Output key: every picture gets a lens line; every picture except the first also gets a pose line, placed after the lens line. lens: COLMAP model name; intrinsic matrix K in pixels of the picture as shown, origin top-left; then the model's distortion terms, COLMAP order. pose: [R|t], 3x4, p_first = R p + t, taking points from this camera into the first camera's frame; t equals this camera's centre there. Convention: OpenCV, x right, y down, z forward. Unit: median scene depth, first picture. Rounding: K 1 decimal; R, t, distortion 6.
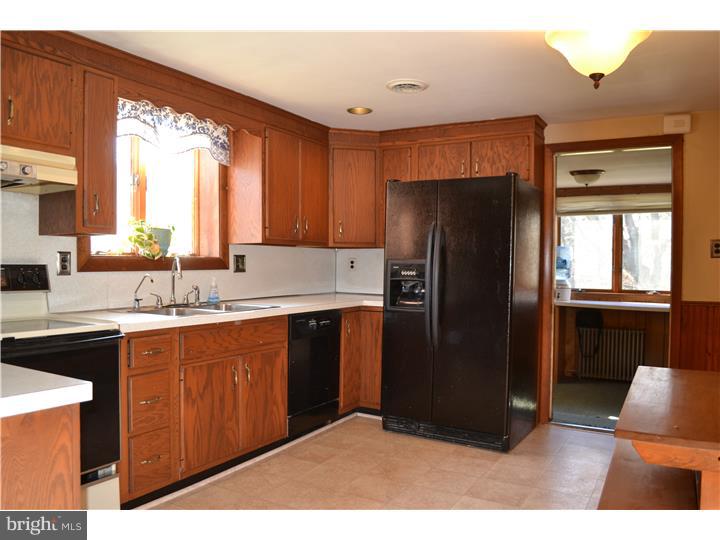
lens RADIAL K [[575.3, 0, 359.0], [0, 575.3, 277.6], [0, 0, 1]] dist [-0.085216, 0.003414]
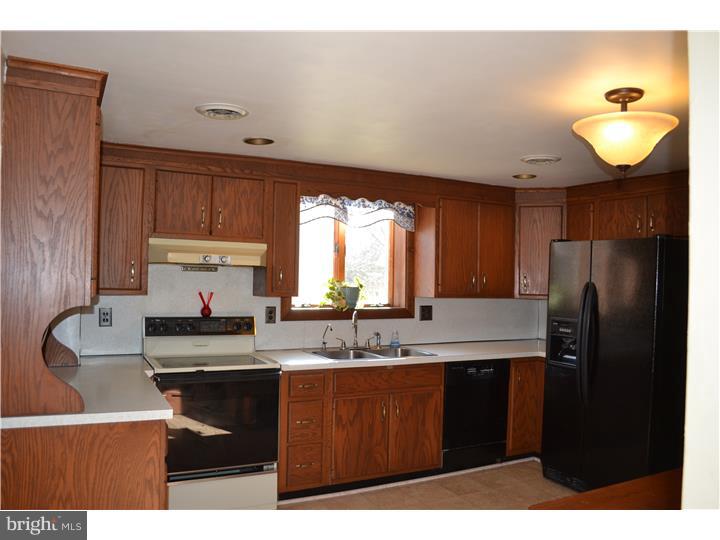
lens RADIAL K [[575.3, 0, 359.0], [0, 575.3, 277.6], [0, 0, 1]] dist [-0.085216, 0.003414]
pose [[0.841540, 0.010246, -0.540098, 0.374935], [-0.028286, 0.999284, -0.025115, -0.076346], [0.539454, 0.036412, 0.841227, -0.078179]]
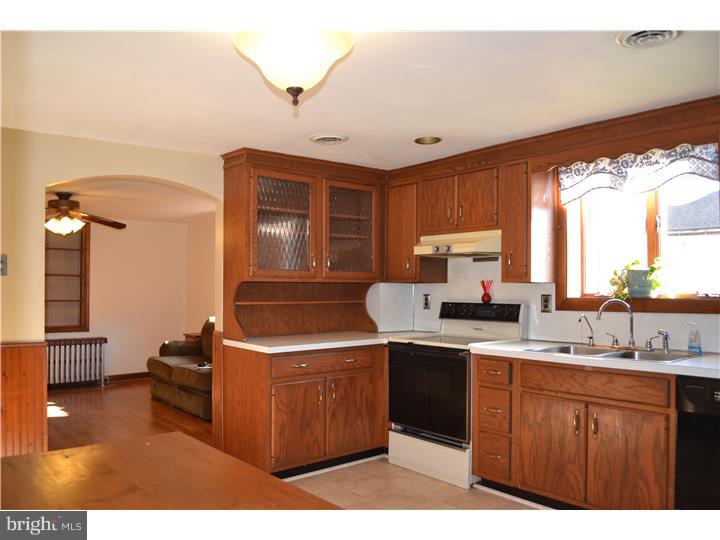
lens RADIAL K [[575.3, 0, 359.0], [0, 575.3, 277.6], [0, 0, 1]] dist [-0.085216, 0.003414]
pose [[-0.347126, -0.028181, -0.937395, 0.766286], [-0.027717, 0.999420, -0.019782, -0.040806], [0.937409, 0.019115, -0.347706, 0.908880]]
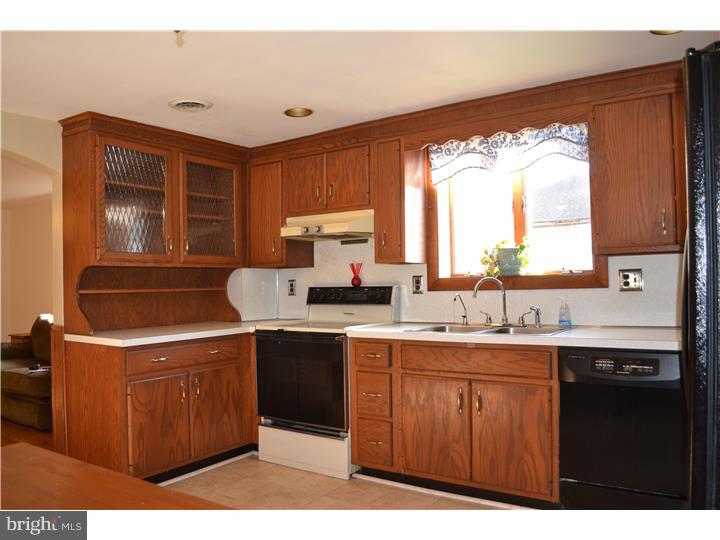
lens RADIAL K [[575.3, 0, 359.0], [0, 575.3, 277.6], [0, 0, 1]] dist [-0.085216, 0.003414]
pose [[-0.079065, -0.018151, -0.996704, 0.708175], [-0.005906, 0.999825, -0.017739, -0.014743], [0.996852, 0.004484, -0.079158, 0.837090]]
